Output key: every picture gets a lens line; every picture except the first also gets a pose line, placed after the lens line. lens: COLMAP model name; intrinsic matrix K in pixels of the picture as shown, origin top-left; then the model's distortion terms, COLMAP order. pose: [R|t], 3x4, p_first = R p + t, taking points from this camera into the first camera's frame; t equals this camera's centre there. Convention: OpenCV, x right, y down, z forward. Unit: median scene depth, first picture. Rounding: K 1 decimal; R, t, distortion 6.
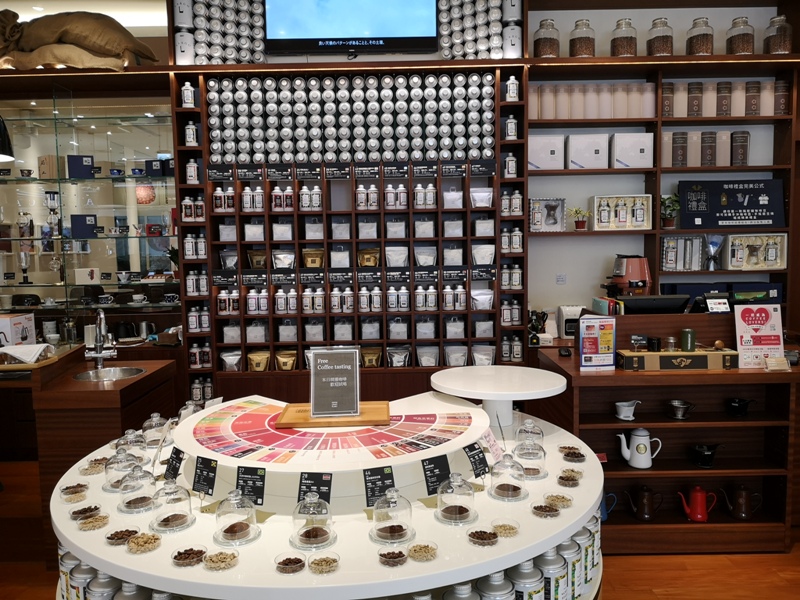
lens RADIAL K [[646.4, 0, 398.9], [0, 646.4, 289.0], [0, 0, 1]] dist [0.059265, -0.087316]
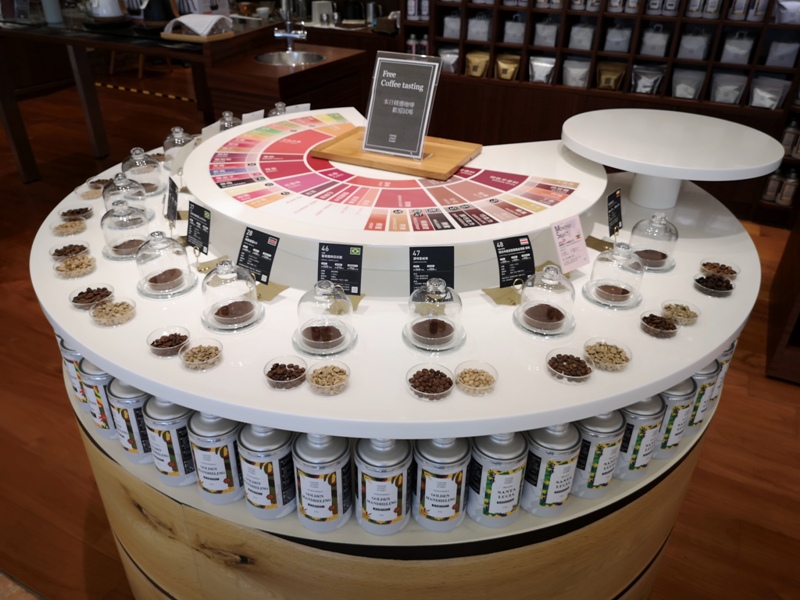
lens RADIAL K [[646.4, 0, 398.9], [0, 646.4, 289.0], [0, 0, 1]] dist [0.059265, -0.087316]
pose [[0.886698, 0.254772, -0.385821, 0.247847], [-0.063604, 0.893762, 0.444008, 0.004499], [0.457953, -0.369162, 0.808702, 0.367213]]
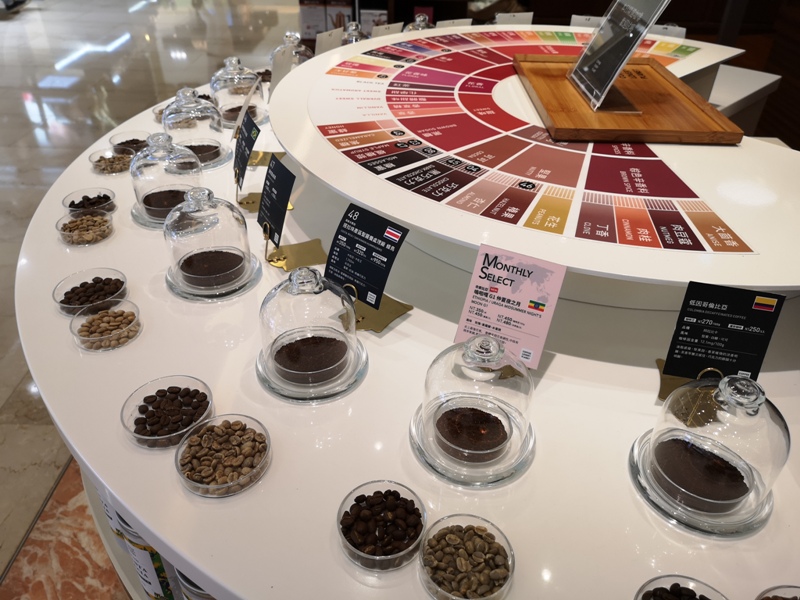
lens RADIAL K [[646.4, 0, 398.9], [0, 646.4, 289.0], [0, 0, 1]] dist [0.059265, -0.087316]
pose [[-0.028060, 0.572100, -0.819704, 0.384981], [-0.104630, 0.813841, 0.571590, 0.062044], [0.994115, 0.101804, 0.037022, 0.910744]]
